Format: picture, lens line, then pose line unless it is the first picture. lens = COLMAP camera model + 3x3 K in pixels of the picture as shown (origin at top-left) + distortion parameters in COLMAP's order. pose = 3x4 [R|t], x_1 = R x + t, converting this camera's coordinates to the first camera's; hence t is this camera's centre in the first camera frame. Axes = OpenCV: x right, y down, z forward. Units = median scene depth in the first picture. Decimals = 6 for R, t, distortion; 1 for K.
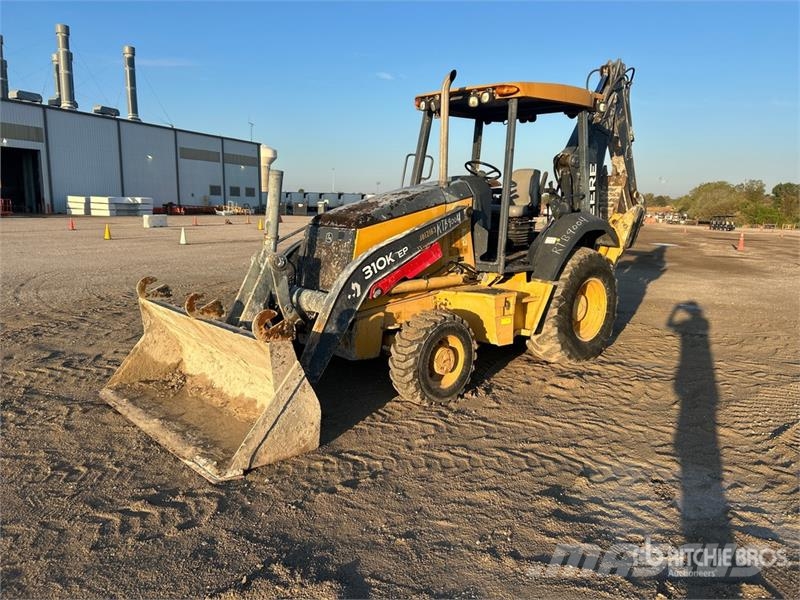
lens RADIAL K [[632.5, 0, 400.0], [0, 632.5, 300.0], [0, 0, 1]] dist [0.050938, -0.058491]
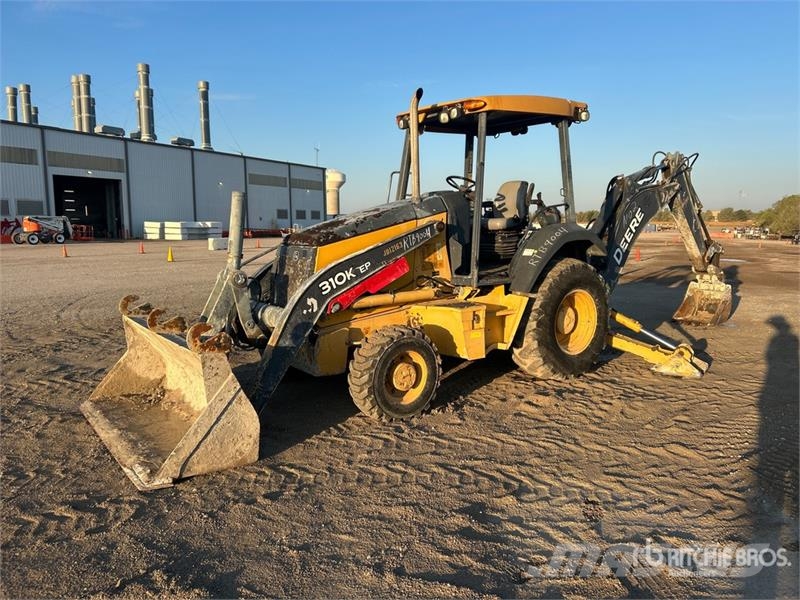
lens RADIAL K [[632.7, 0, 404.7], [0, 632.7, 296.6], [0, 0, 1]] dist [0.027394, -0.011477]
pose [[0.993516, -0.005715, -0.113544, 0.176018], [0.001516, 0.999313, -0.037034, 0.008096], [0.113678, 0.036622, 0.992842, 0.008177]]
